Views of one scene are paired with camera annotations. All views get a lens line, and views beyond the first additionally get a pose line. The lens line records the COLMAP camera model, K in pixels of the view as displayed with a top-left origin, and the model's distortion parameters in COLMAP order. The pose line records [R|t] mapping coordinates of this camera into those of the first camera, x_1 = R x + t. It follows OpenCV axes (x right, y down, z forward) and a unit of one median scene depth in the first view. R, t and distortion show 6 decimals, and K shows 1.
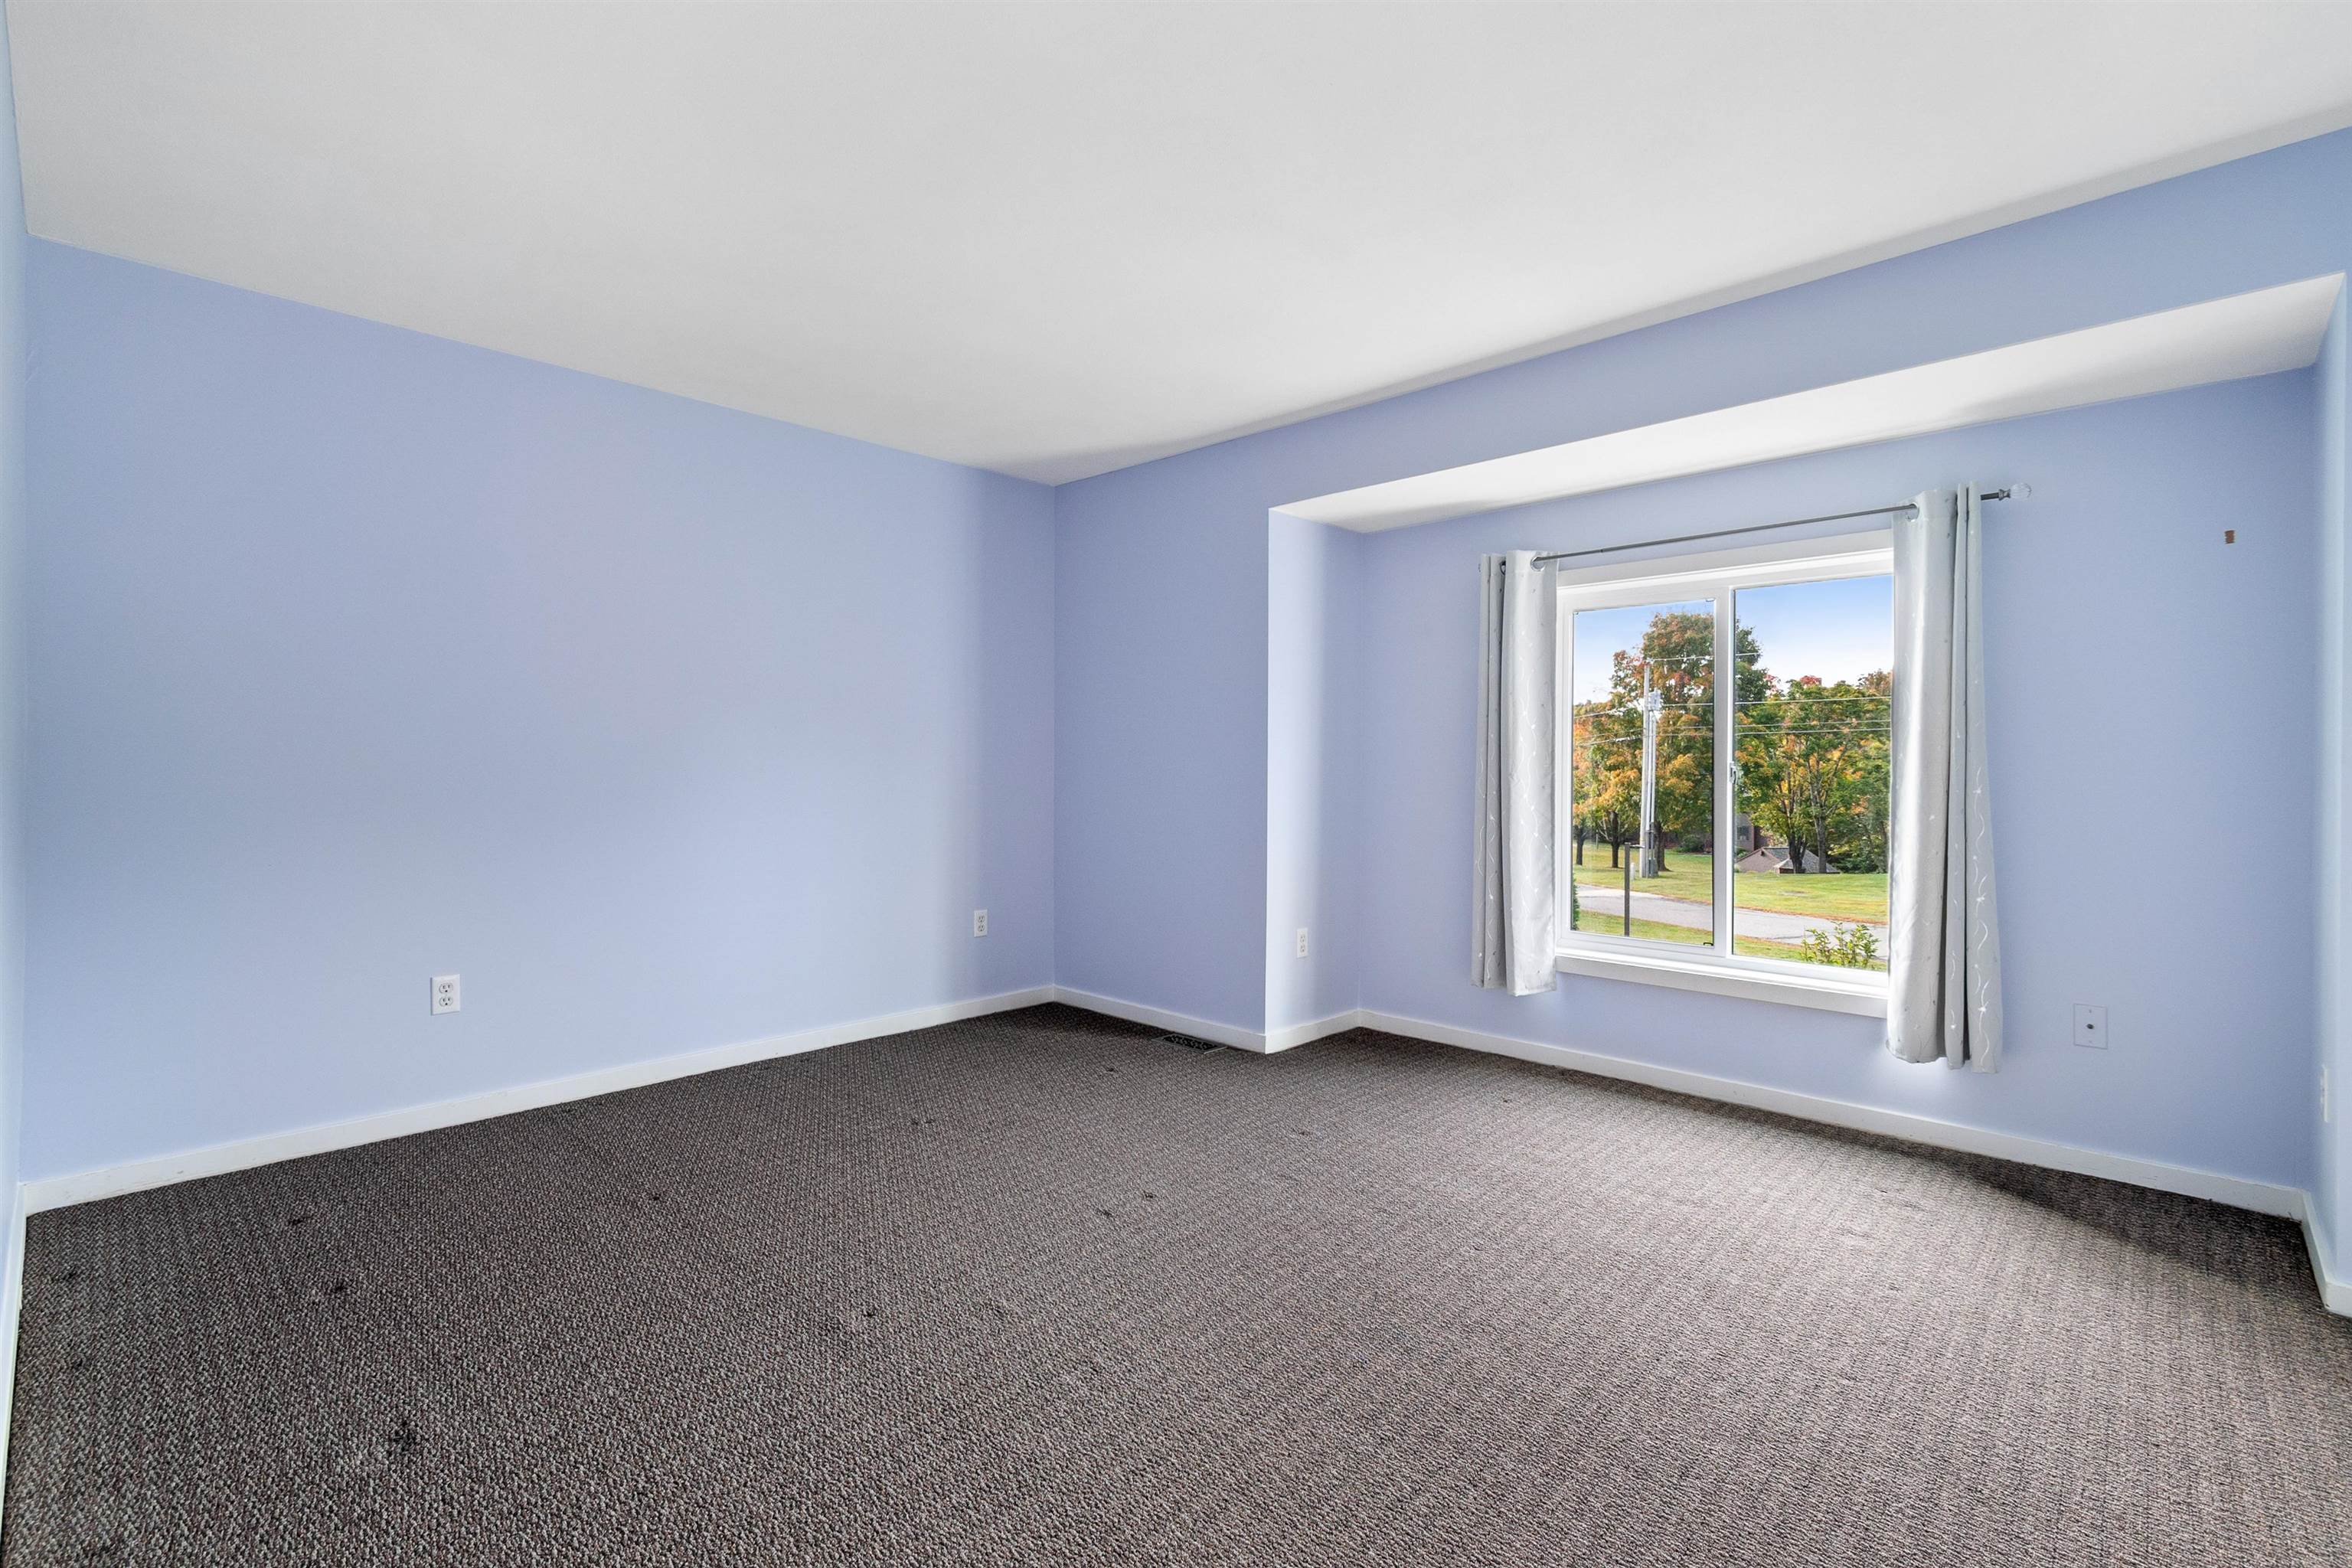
lens RADIAL K [[1066.1, 0, 1193.7], [0, 1066.1, 745.0], [0, 0, 1]] dist [0.000822, -0.000497]
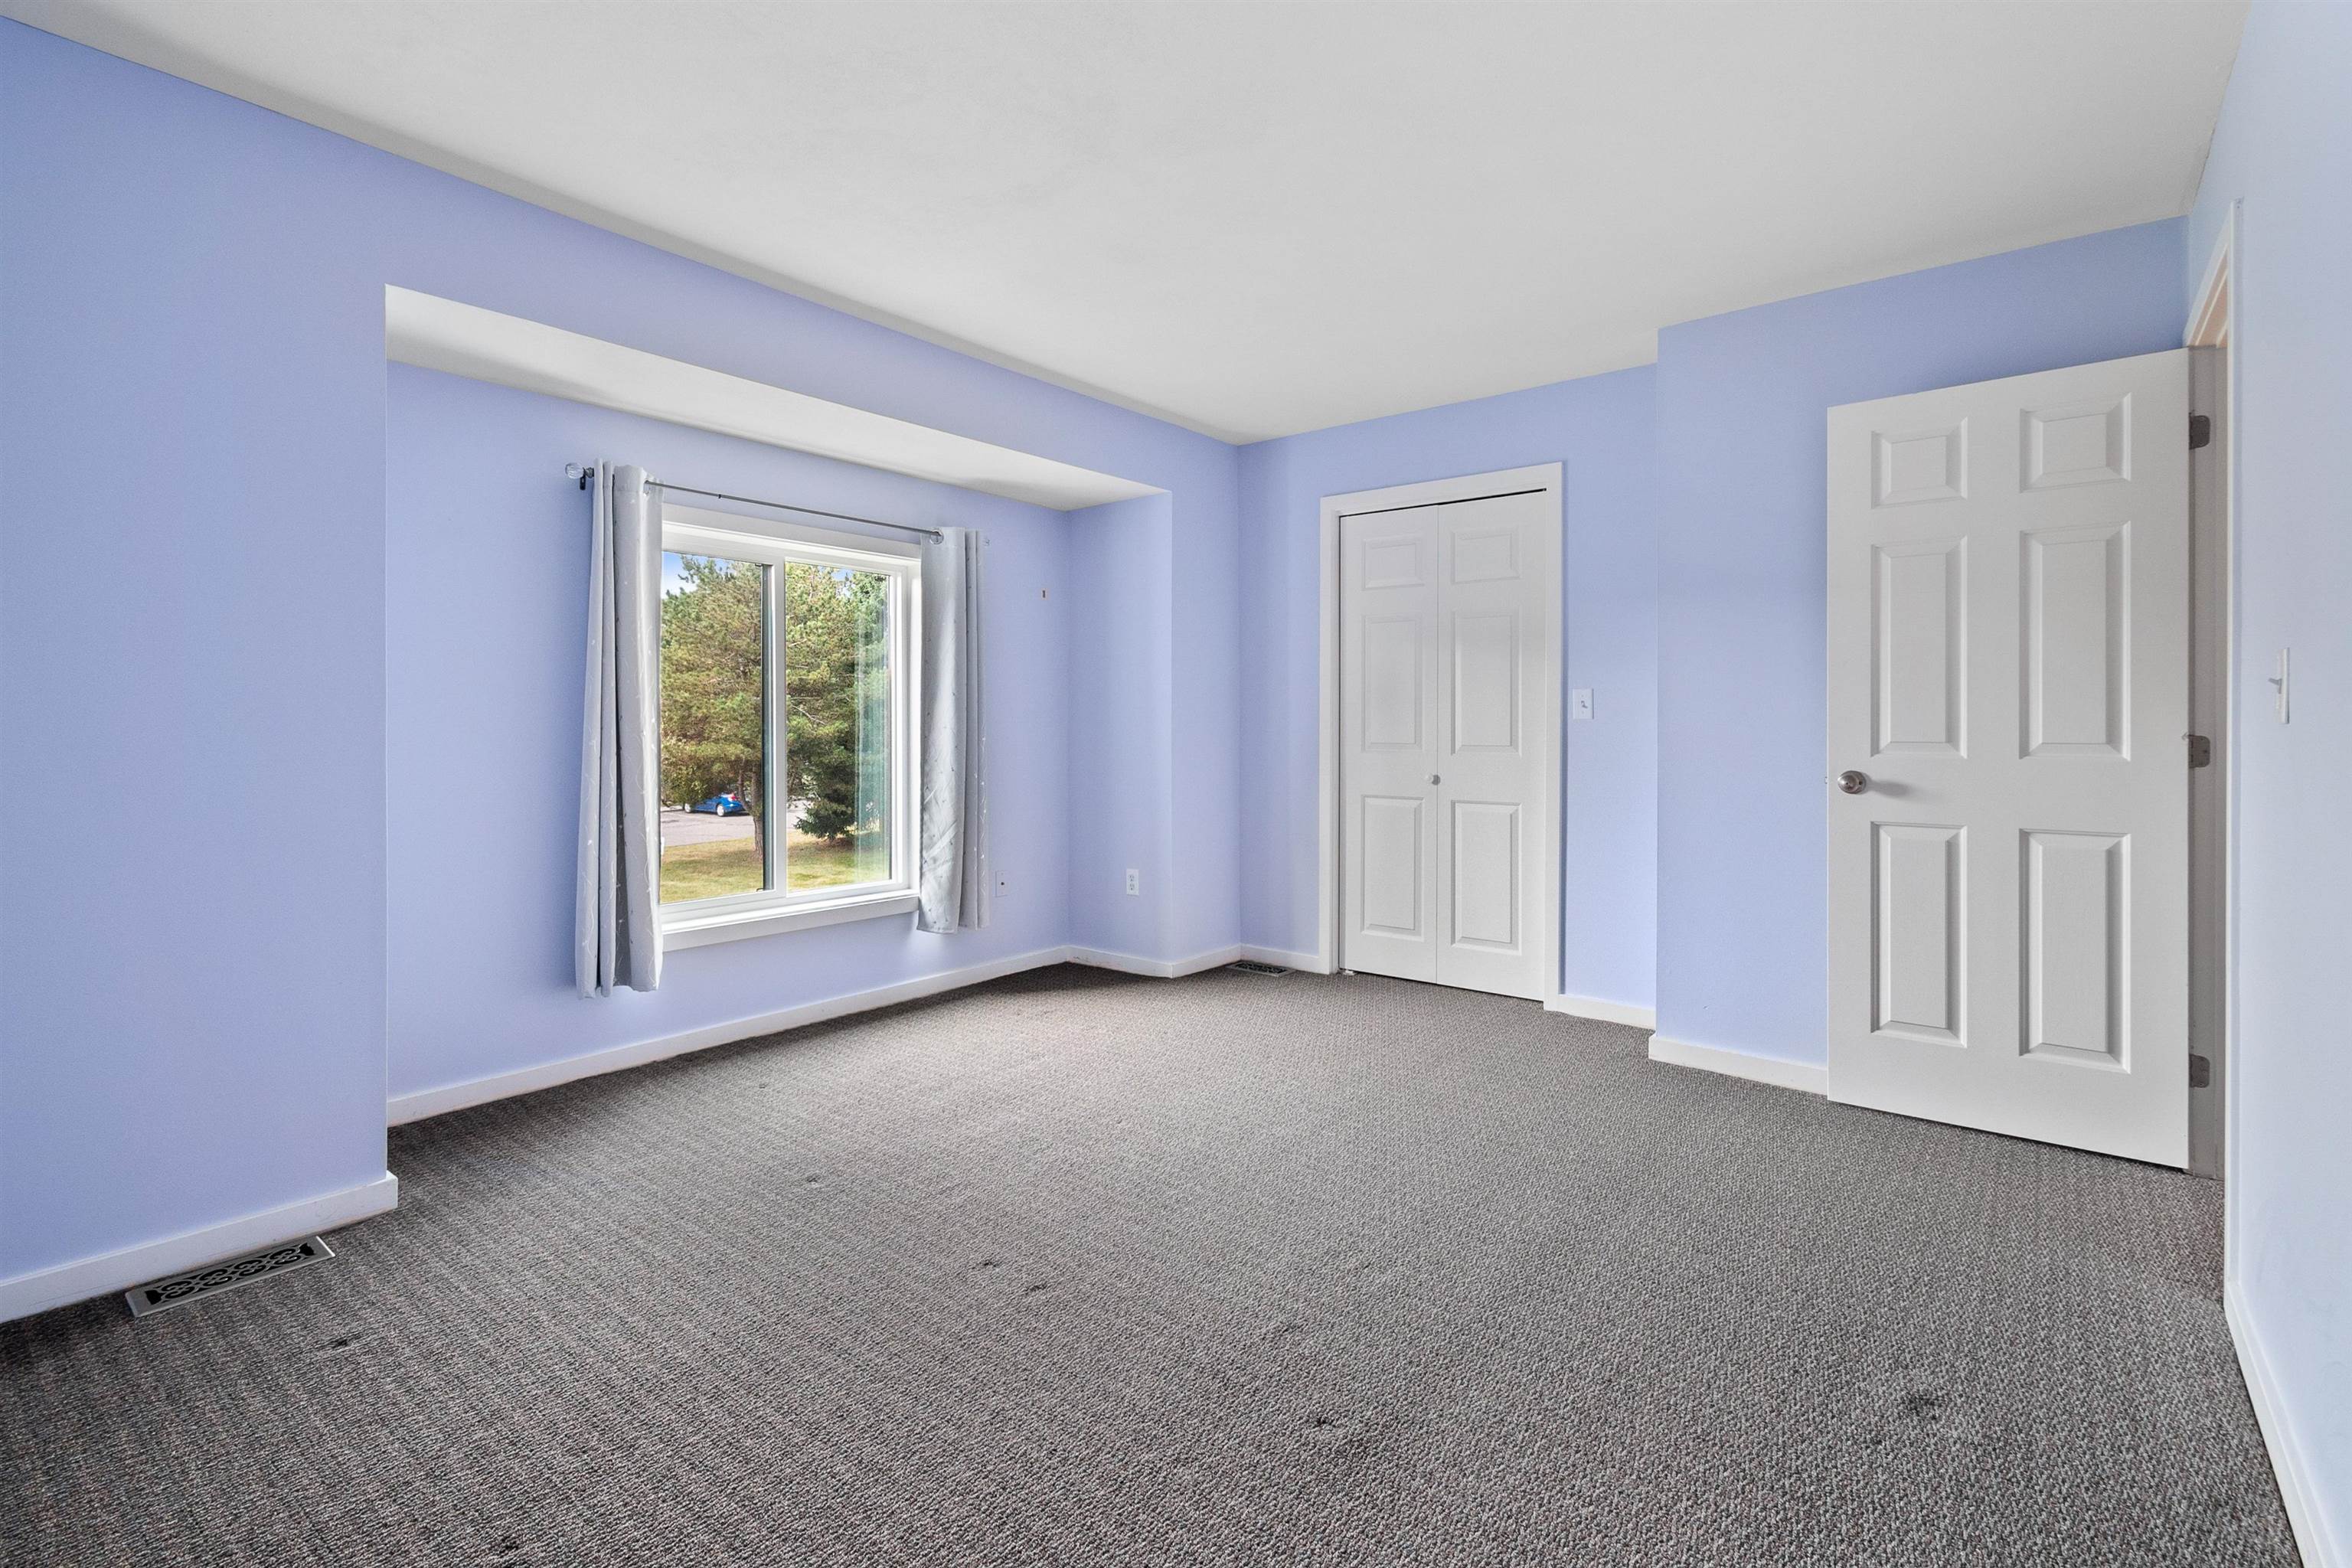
lens RADIAL K [[1066.1, 0, 1193.7], [0, 1066.1, 745.0], [0, 0, 1]] dist [0.000822, -0.000497]
pose [[-0.090595, -0.023541, 0.995610, -0.821450], [-0.021823, 0.999527, 0.021648, 0.012666], [-0.995649, -0.019766, -0.091066, 0.901652]]
